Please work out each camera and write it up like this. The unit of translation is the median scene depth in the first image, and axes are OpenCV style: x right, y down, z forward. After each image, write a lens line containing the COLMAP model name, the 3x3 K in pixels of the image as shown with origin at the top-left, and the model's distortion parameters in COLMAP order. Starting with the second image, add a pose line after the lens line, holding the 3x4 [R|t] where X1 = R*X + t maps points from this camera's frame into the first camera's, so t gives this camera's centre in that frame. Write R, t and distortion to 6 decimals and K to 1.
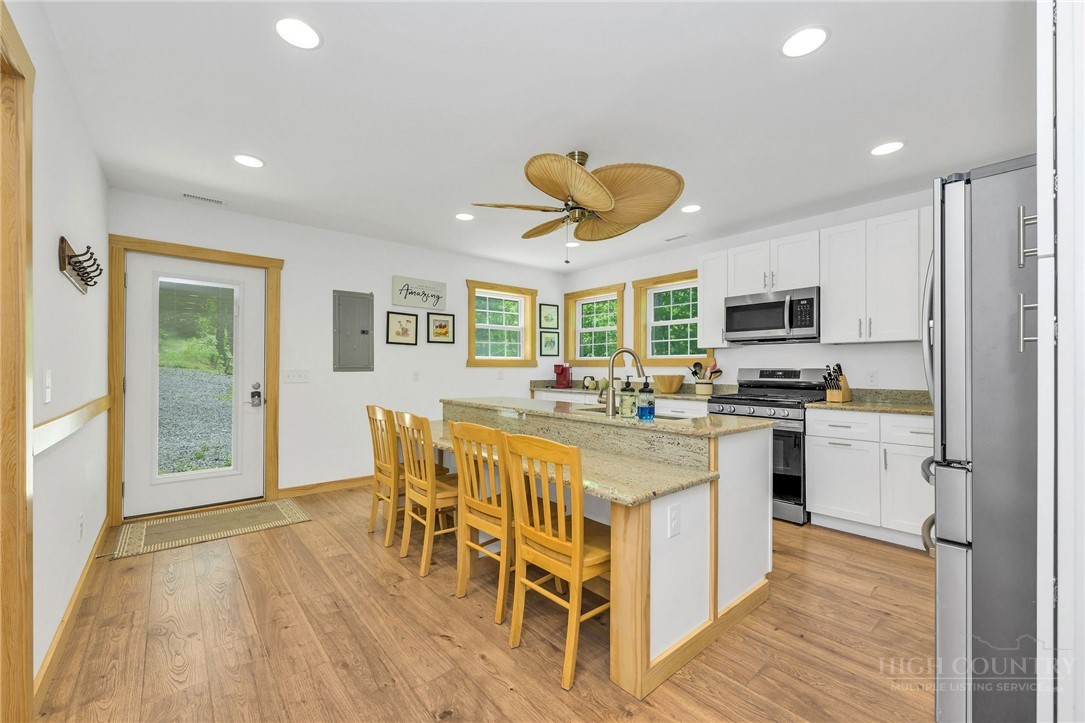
lens RADIAL K [[441.9, 0, 540.4], [0, 441.9, 366.3], [0, 0, 1]] dist [-0.003093, -0.000129]
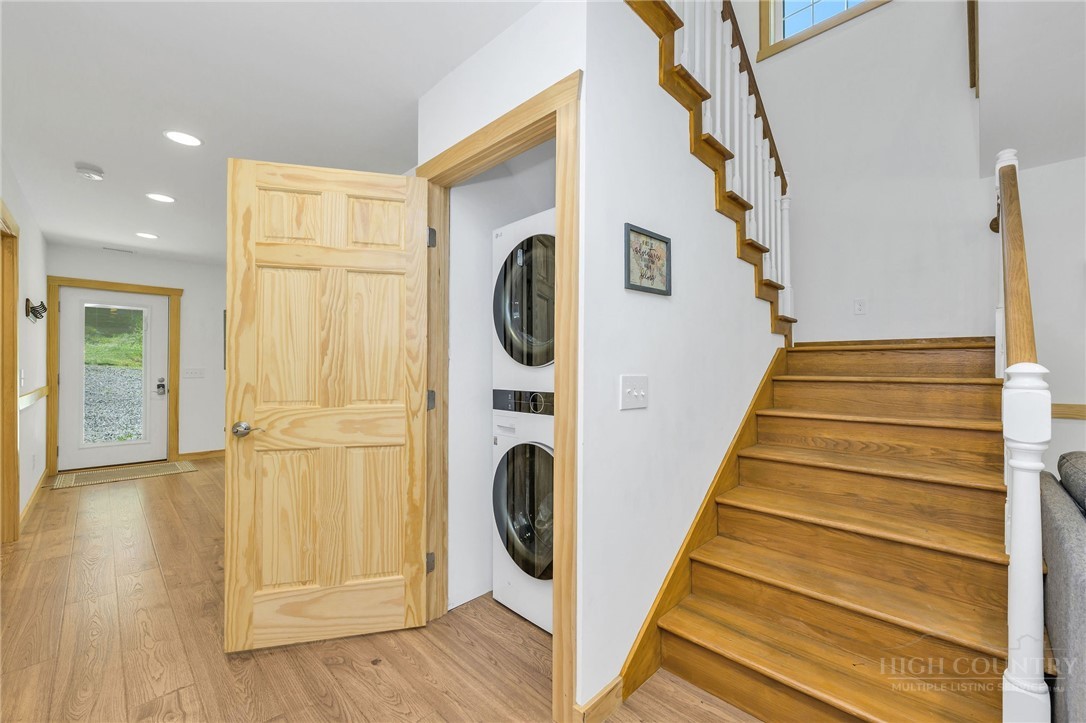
lens RADIAL K [[440.6, 0, 545.5], [0, 440.6, 367.2], [0, 0, 1]] dist [-0.001376, -0.000171]
pose [[0.995582, 0.002944, 0.093852, 0.429100], [-0.003604, 0.999970, 0.006864, -0.009794], [-0.093829, -0.007172, 0.995563, -0.492143]]
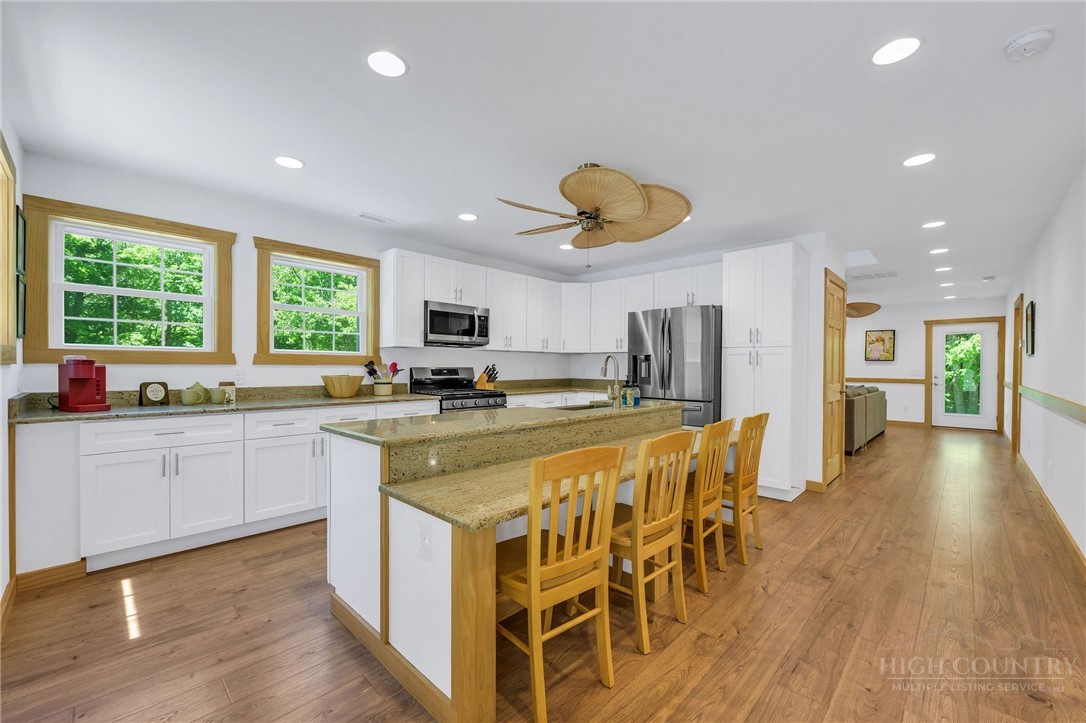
lens RADIAL K [[438.5, 0, 540.8], [0, 438.5, 369.0], [0, 0, 1]] dist [-0.002727, -0.000546]
pose [[-0.102711, -0.007817, 0.994681, -0.663693], [-0.009515, 0.999931, 0.006875, -0.001812], [-0.994666, -0.008758, -0.102778, 0.854534]]
